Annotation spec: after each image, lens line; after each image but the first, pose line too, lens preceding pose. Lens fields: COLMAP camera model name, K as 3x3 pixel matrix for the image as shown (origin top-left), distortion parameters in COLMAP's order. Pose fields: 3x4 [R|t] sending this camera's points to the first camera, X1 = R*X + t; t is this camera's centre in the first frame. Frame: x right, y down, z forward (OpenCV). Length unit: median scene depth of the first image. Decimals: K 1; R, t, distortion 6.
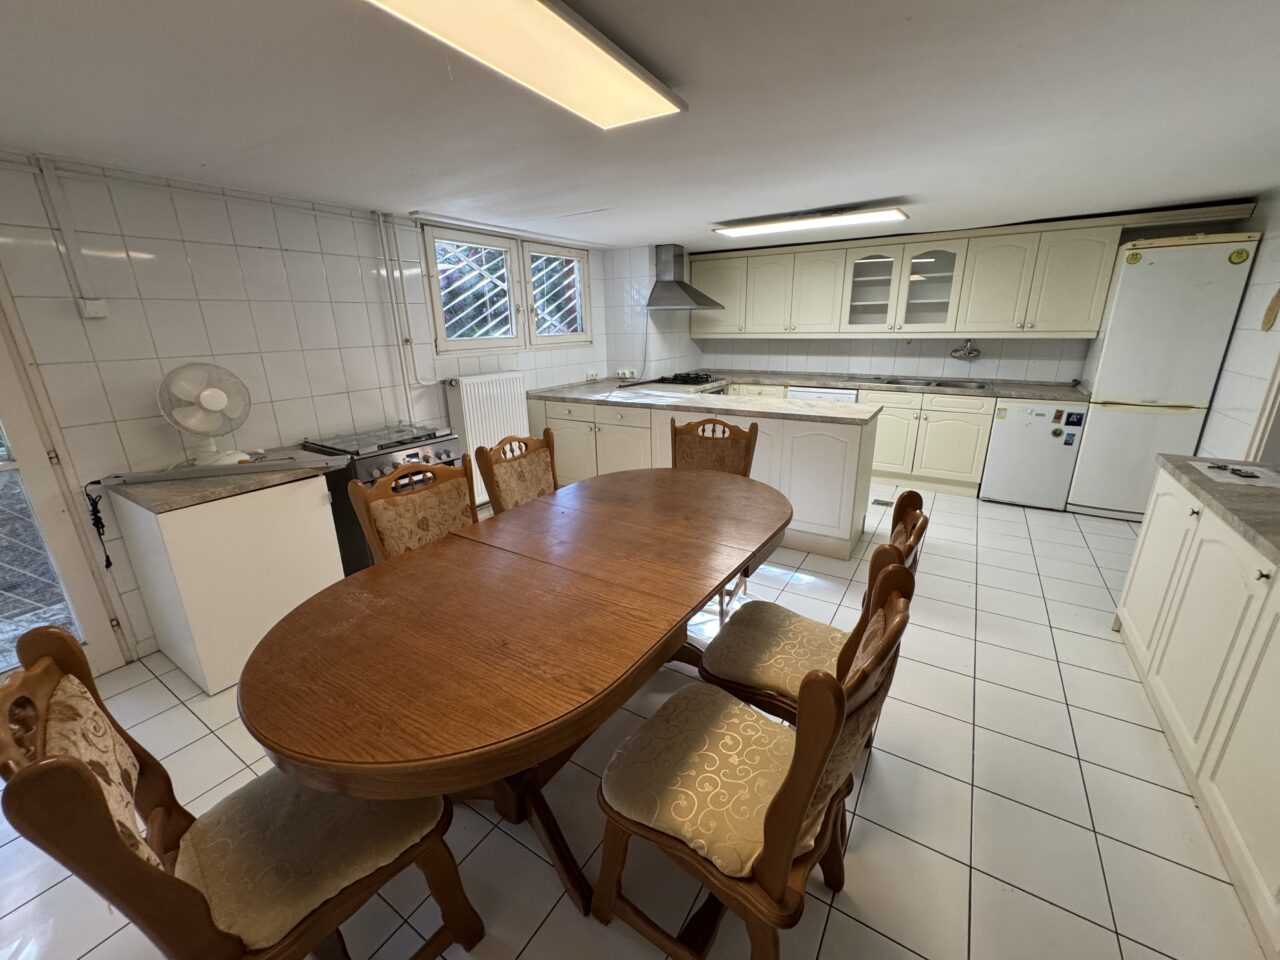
lens RADIAL K [[508.4, 0, 640.0], [0, 508.4, 480.0], [0, 0, 1]] dist [0.000269, 0.000192]
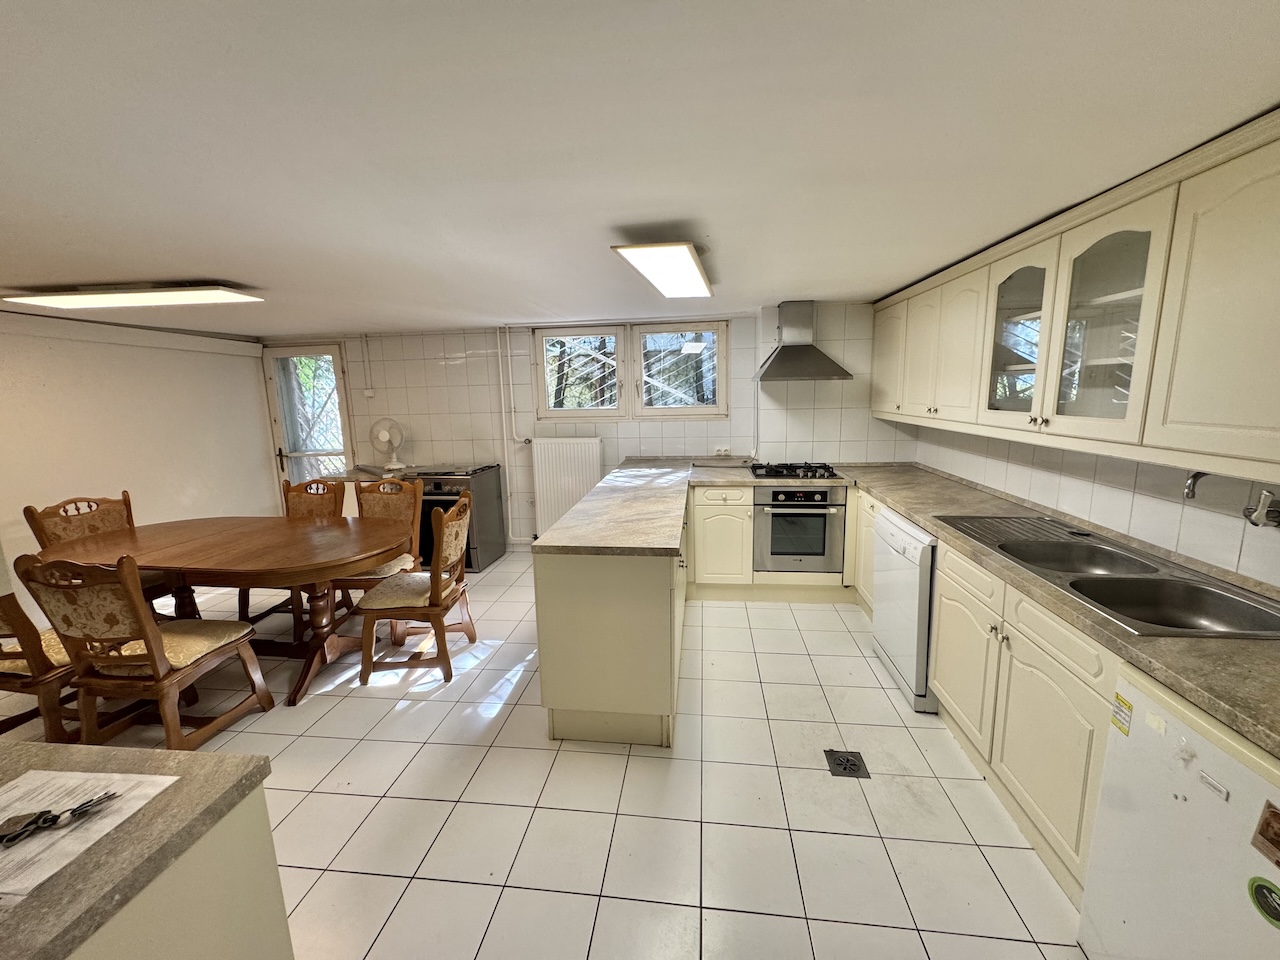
lens RADIAL K [[524.8, 0, 640.0], [0, 524.8, 480.0], [0, 0, 1]] dist [-0.000059, 0.000061]
pose [[0.411150, 0.163196, -0.896841, 0.801211], [-0.261105, 0.963704, 0.055662, -0.194170], [0.873373, 0.211284, 0.438838, 0.534371]]
